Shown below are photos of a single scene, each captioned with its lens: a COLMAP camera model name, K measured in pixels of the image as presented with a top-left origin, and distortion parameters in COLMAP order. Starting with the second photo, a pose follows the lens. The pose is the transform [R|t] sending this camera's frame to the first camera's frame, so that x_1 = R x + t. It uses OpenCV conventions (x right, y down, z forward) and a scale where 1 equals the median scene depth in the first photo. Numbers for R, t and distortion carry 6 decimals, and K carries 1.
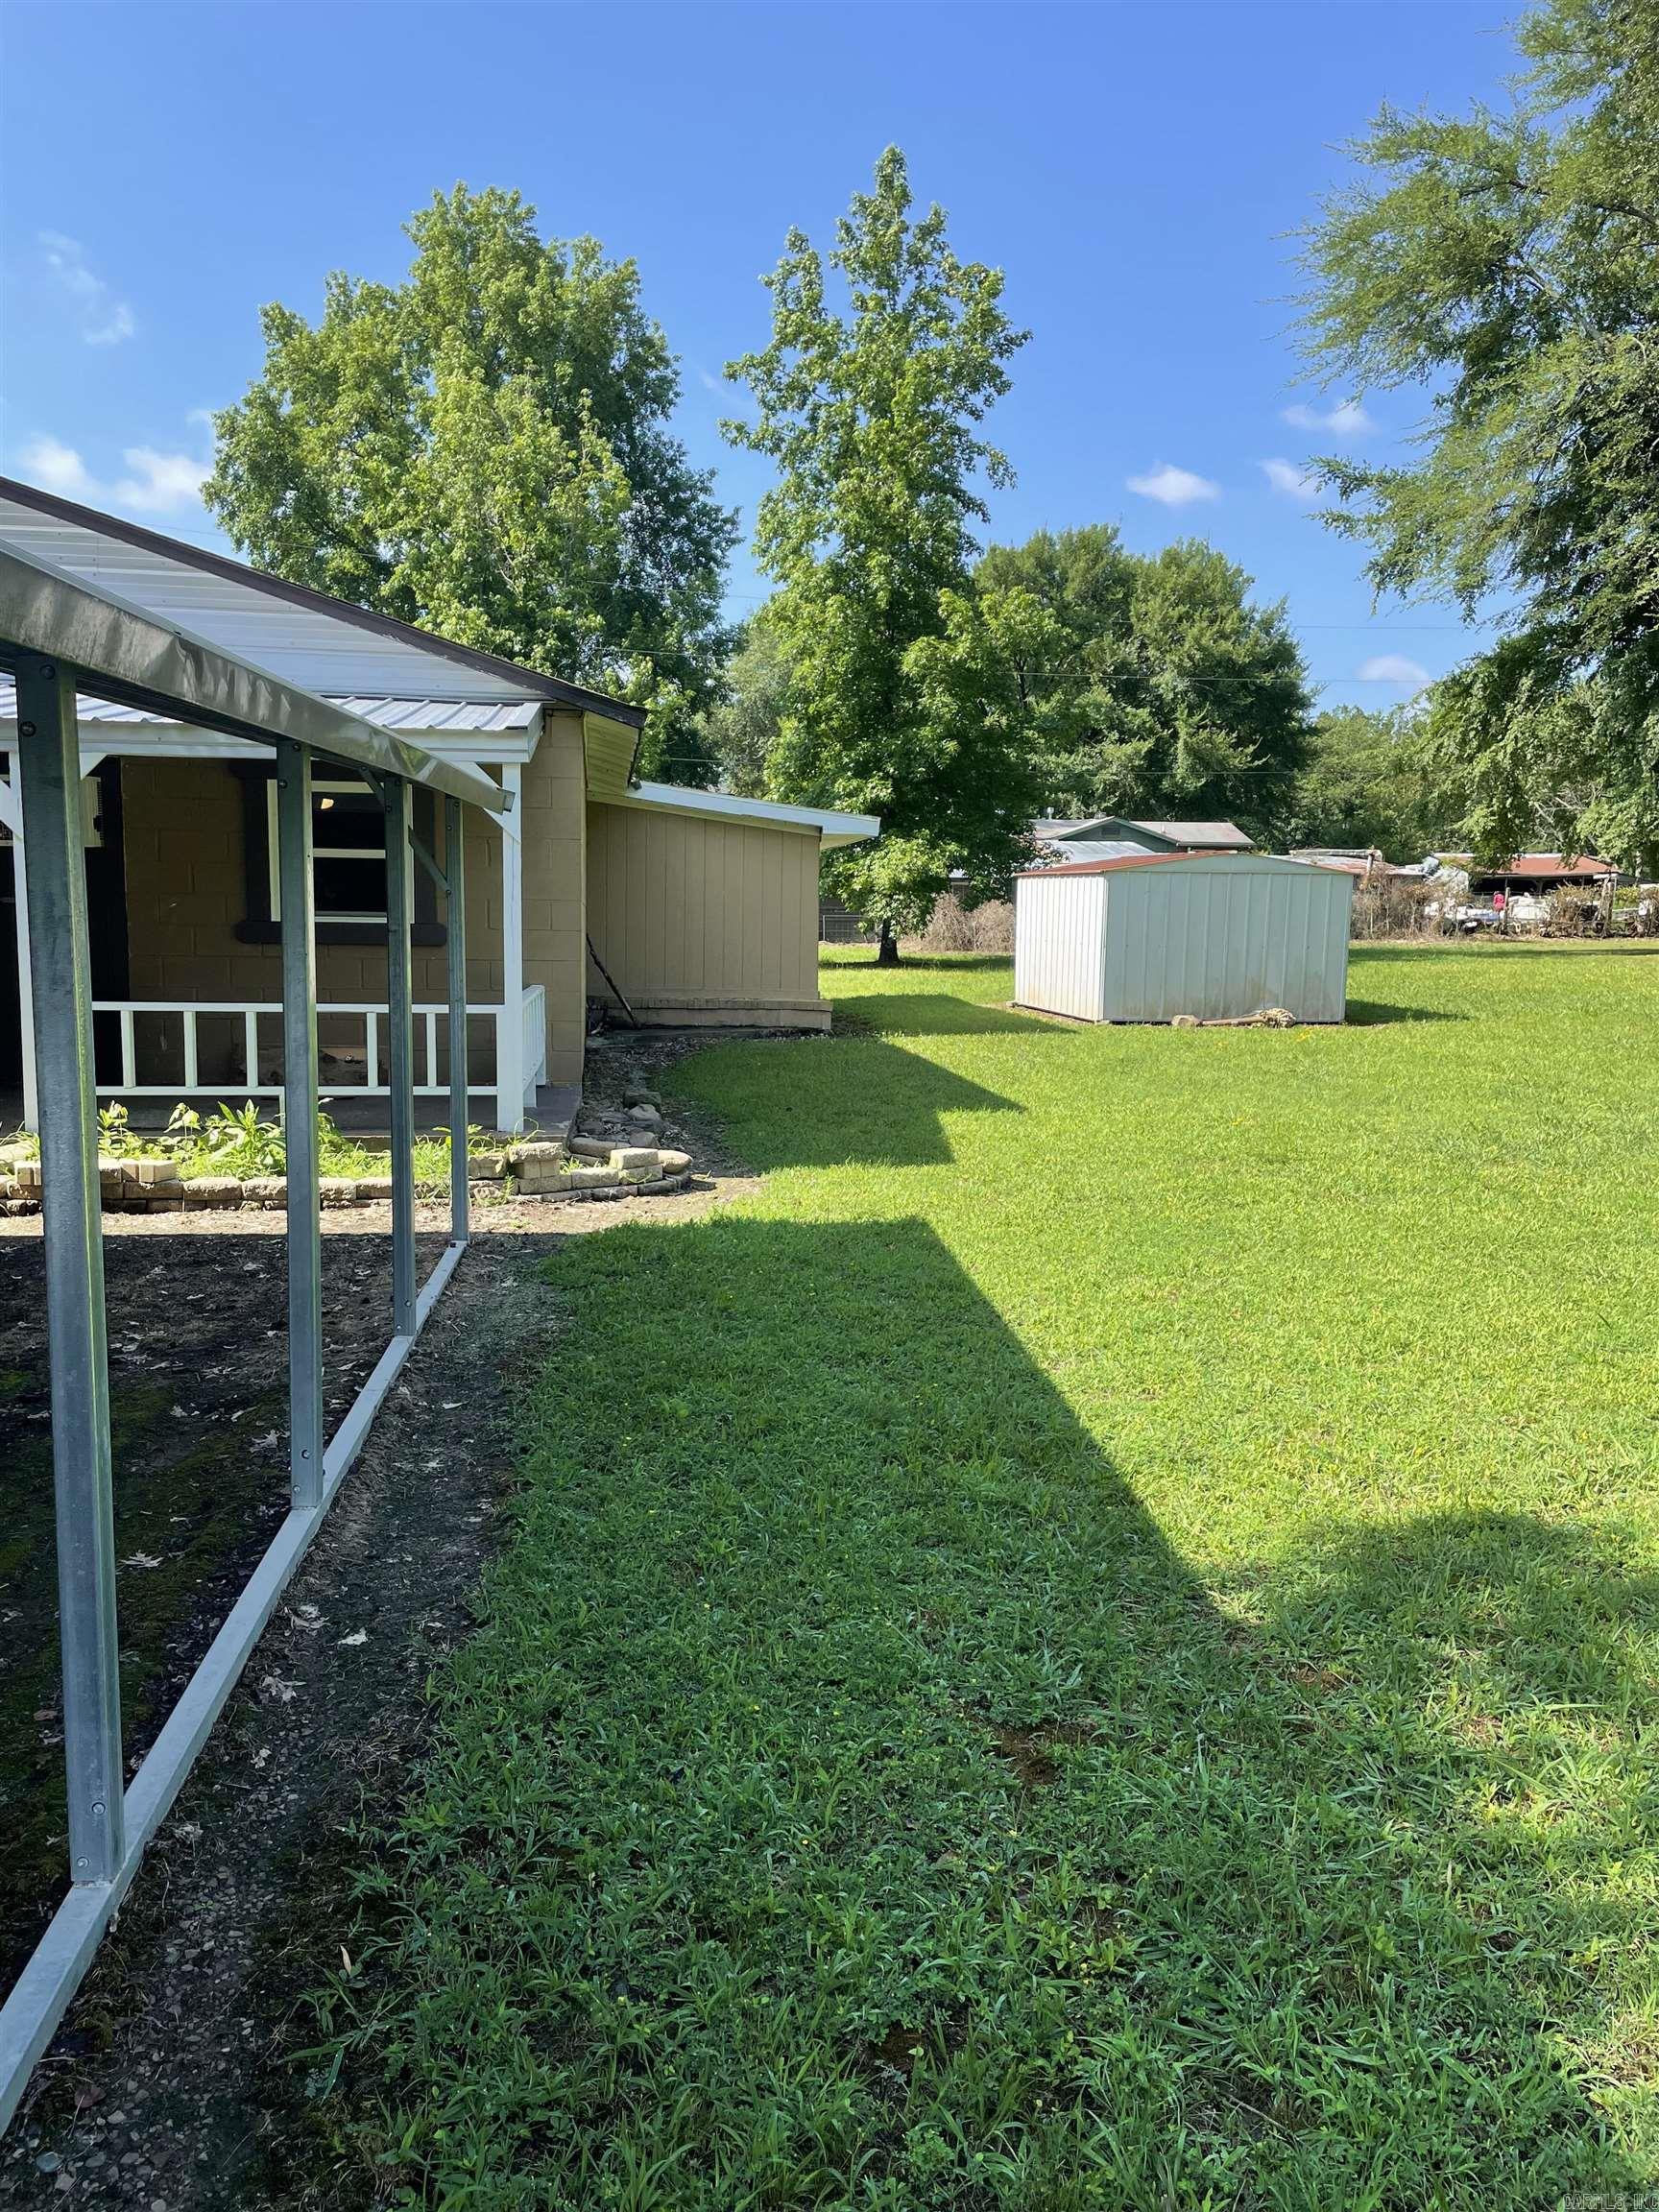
lens RADIAL K [[1656.6, 0, 846.1], [0, 1656.6, 1103.3], [0, 0, 1]] dist [0.067430, -0.090449]
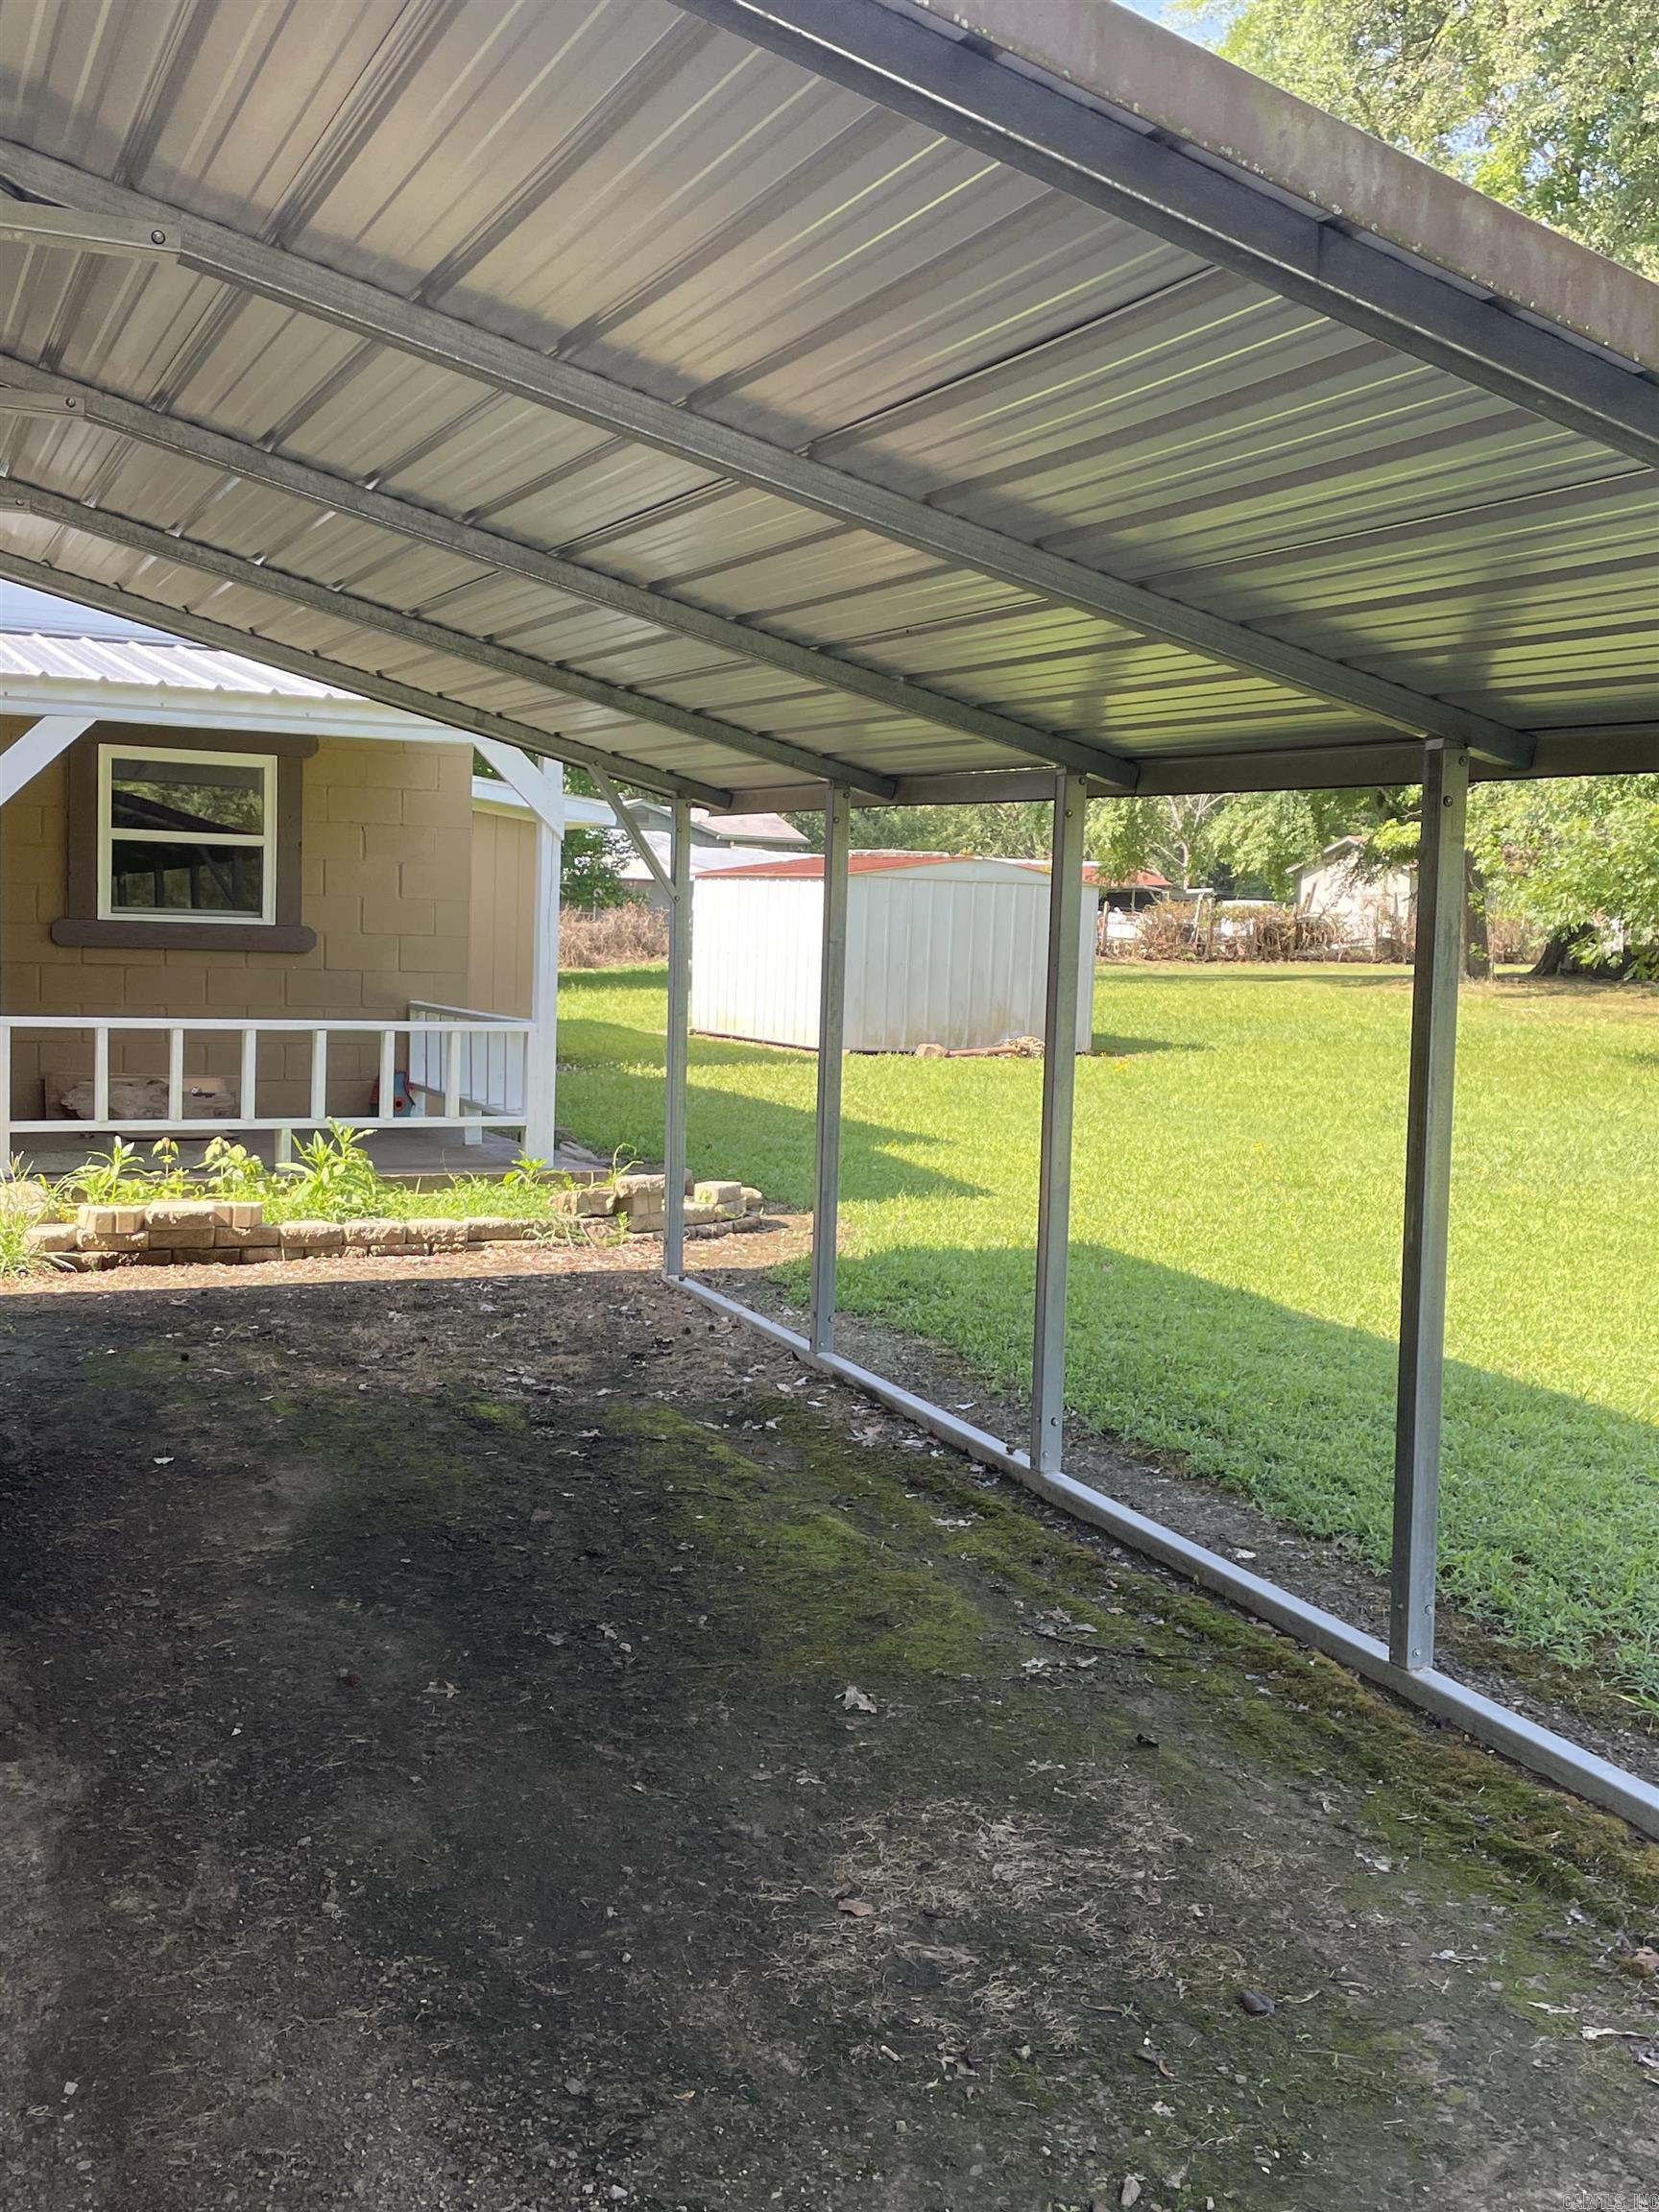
lens RADIAL K [[2233.6, 0, 832.1], [0, 2233.6, 1100.3], [0, 0, 1]] dist [0.087900, -0.110638]
pose [[0.945171, -0.007859, 0.326481, -0.439029], [0.018623, 0.999381, -0.029856, 0.019462], [-0.326044, 0.034299, 0.944732, -0.156383]]
